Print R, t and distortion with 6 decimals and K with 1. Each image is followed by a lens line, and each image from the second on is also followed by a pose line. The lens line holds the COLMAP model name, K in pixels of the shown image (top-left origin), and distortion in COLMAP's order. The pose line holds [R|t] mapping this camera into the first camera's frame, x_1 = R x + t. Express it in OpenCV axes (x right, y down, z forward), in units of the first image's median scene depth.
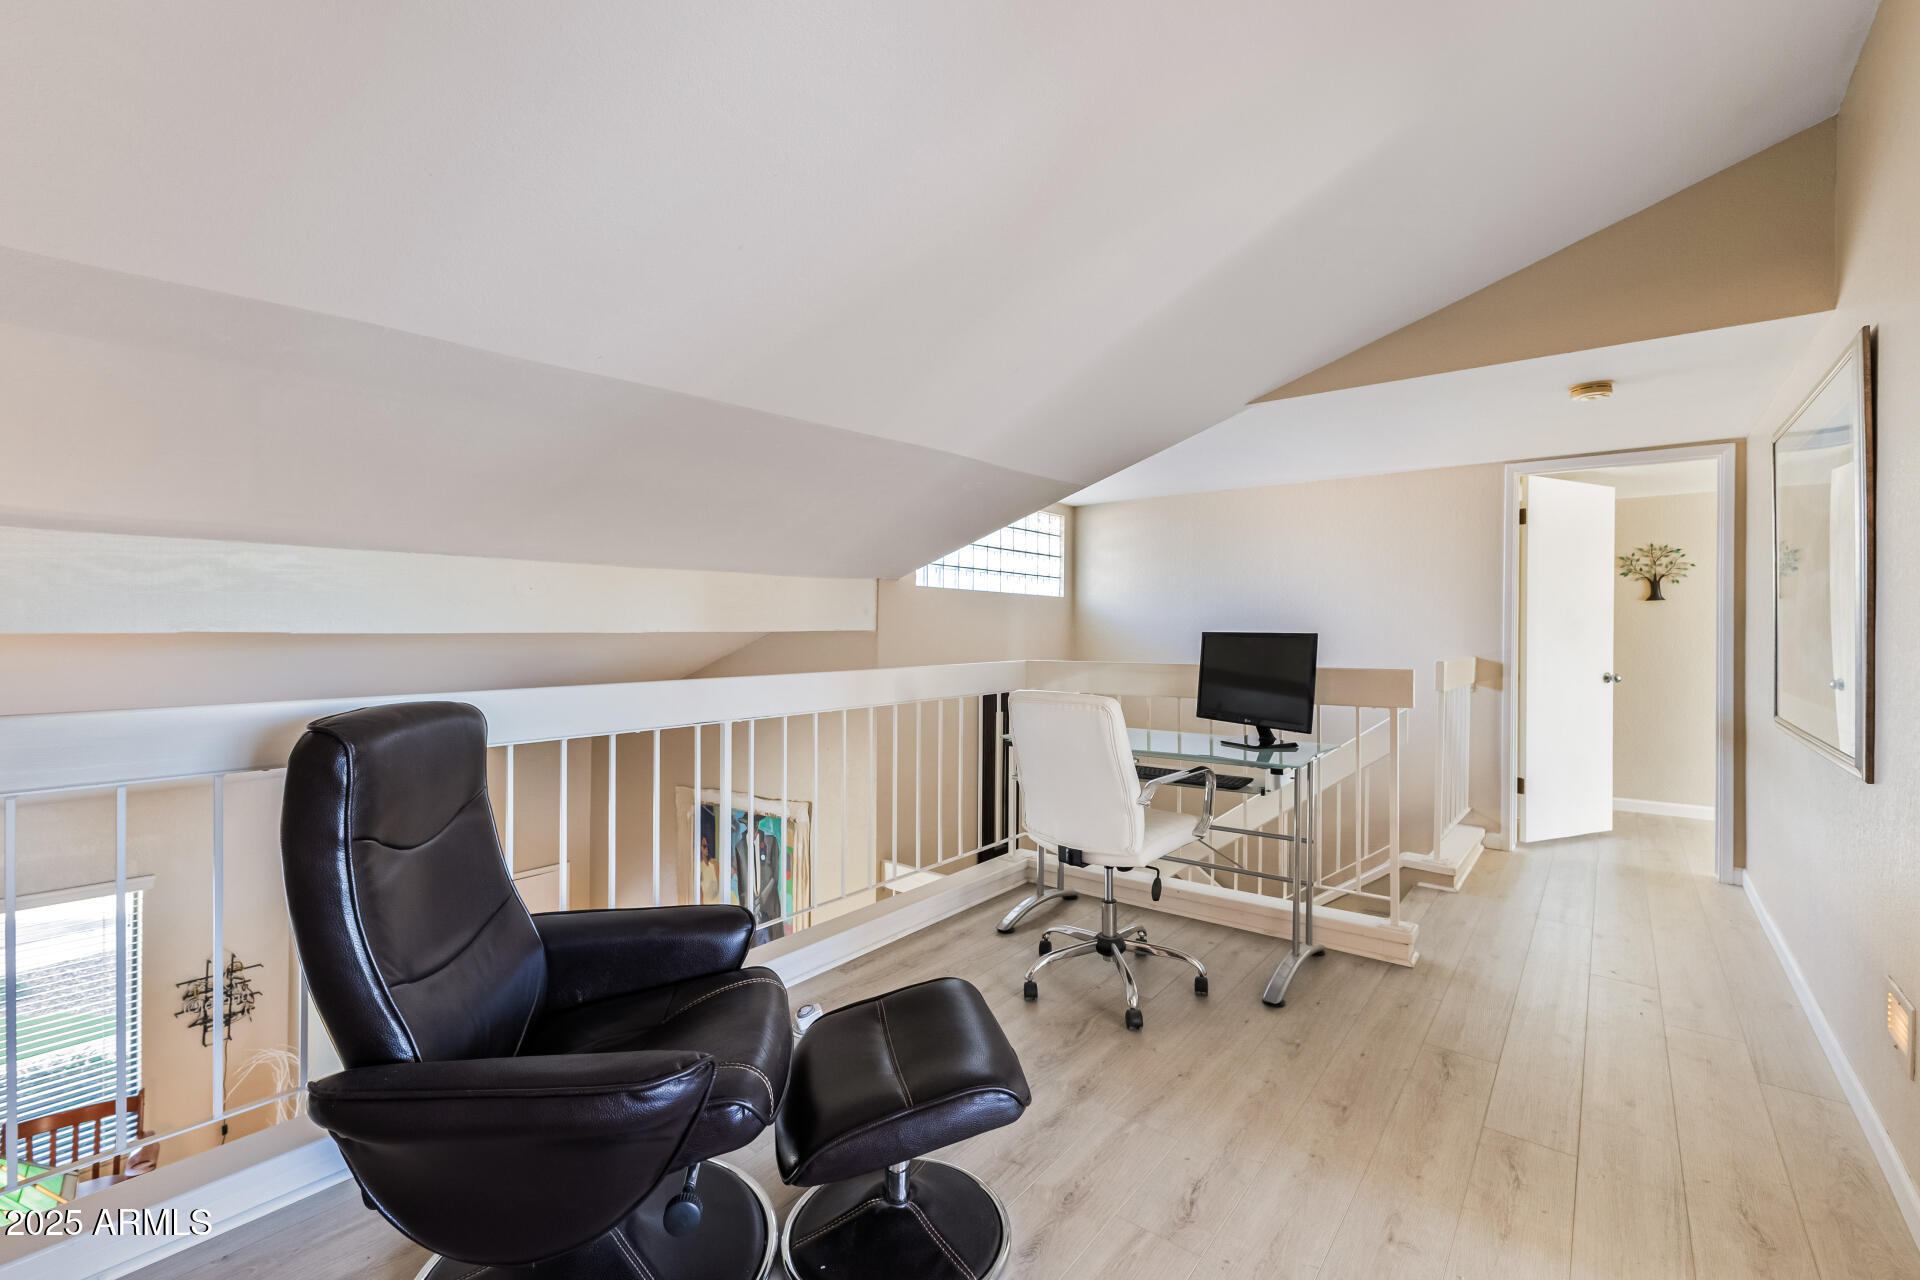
lens RADIAL K [[838.9, 0, 955.1], [0, 838.9, 628.0], [0, 0, 1]] dist [0.013397, -0.001418]
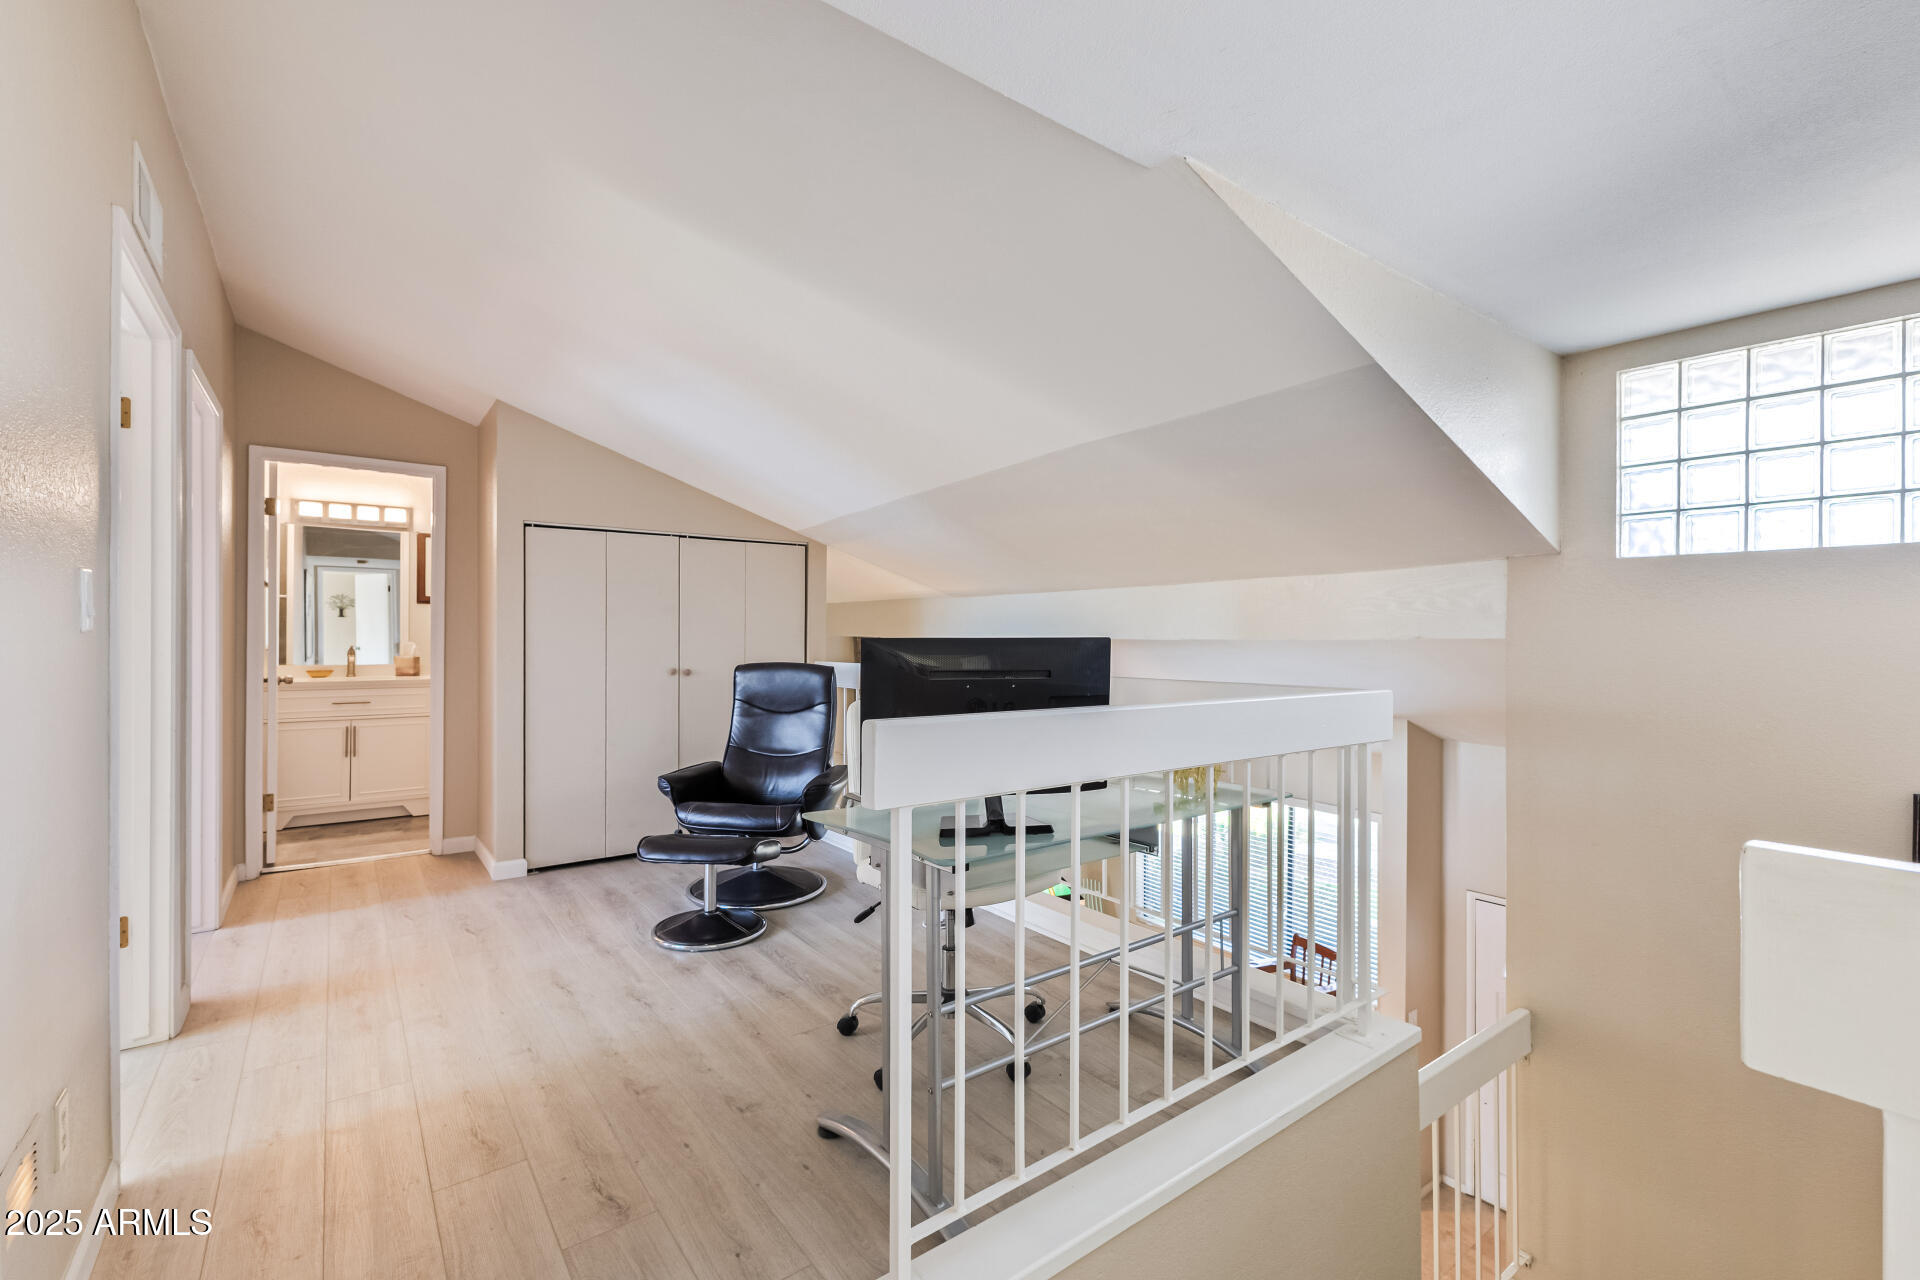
lens RADIAL K [[838.9, 0, 960.0], [0, 838.9, 641.5], [0, 0, 1]] dist [0.013397, -0.001418]
pose [[-0.265472, -0.002300, -0.964116, 1.454579], [-0.008318, 0.999965, -0.000096, 0.012159], [0.964083, 0.007994, -0.265482, 1.772242]]
